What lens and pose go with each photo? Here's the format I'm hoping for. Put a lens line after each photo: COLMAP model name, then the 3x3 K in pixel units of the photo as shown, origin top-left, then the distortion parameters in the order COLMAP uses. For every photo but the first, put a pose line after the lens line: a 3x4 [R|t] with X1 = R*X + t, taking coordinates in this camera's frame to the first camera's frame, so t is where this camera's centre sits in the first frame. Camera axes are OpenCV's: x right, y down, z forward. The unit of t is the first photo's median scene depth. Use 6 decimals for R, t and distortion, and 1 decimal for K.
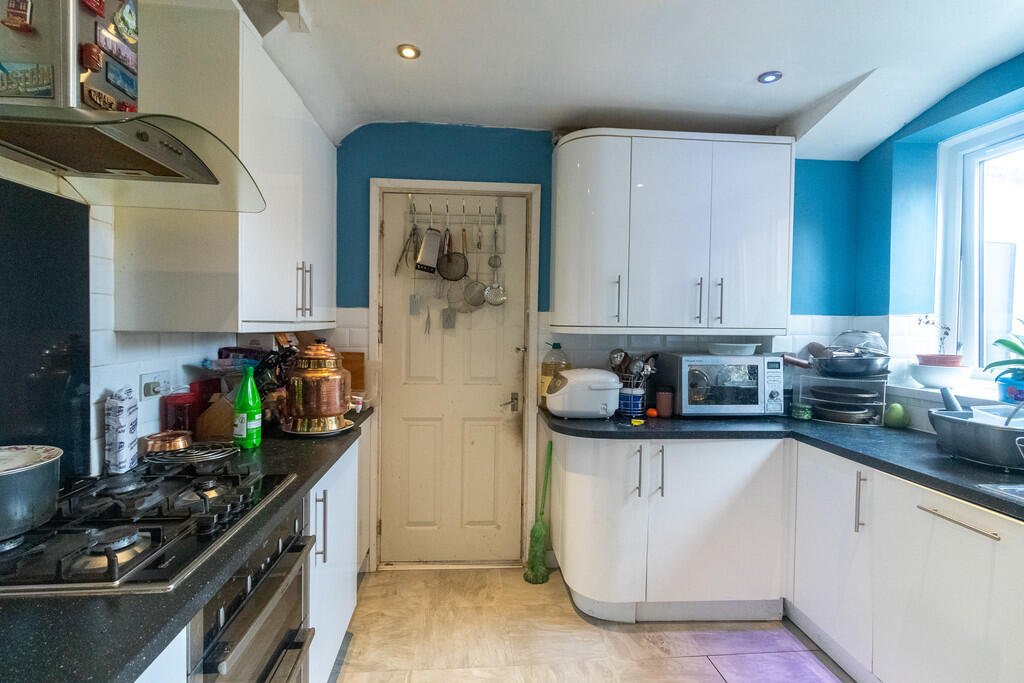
lens RADIAL K [[460.7, 0, 510.6], [0, 460.7, 333.5], [0, 0, 1]] dist [-0.001121, -0.000158]
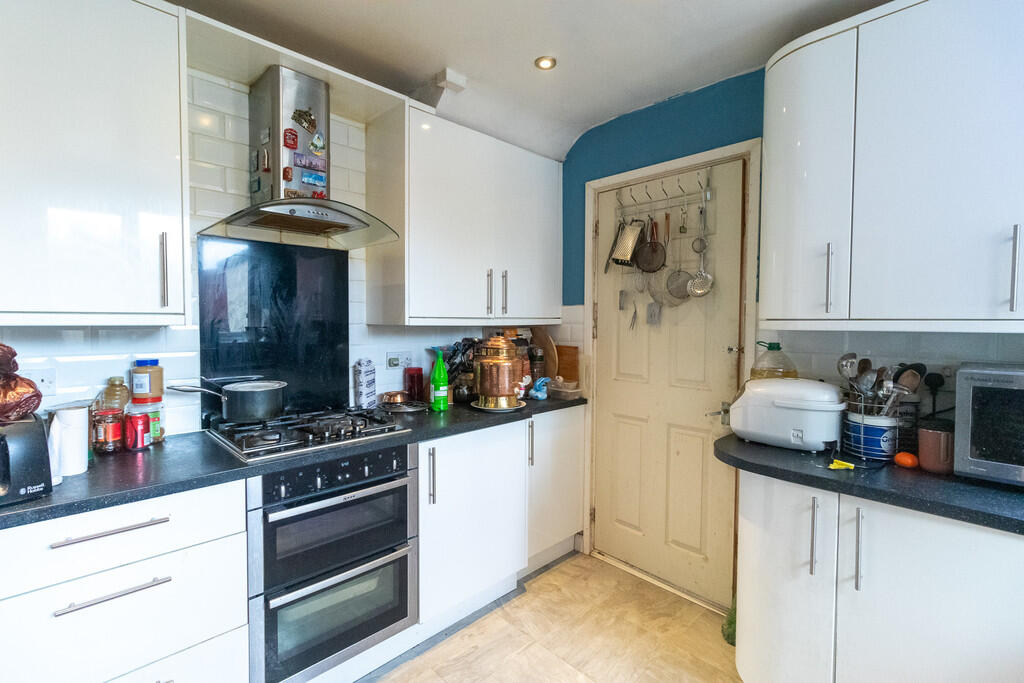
lens RADIAL K [[460.7, 0, 510.6], [0, 460.7, 333.5], [0, 0, 1]] dist [-0.001121, -0.000158]
pose [[0.641042, 0.011199, -0.767424, 0.436616], [-0.011918, 0.999918, 0.004636, 0.007934], [0.767414, 0.006174, 0.641123, 0.204371]]
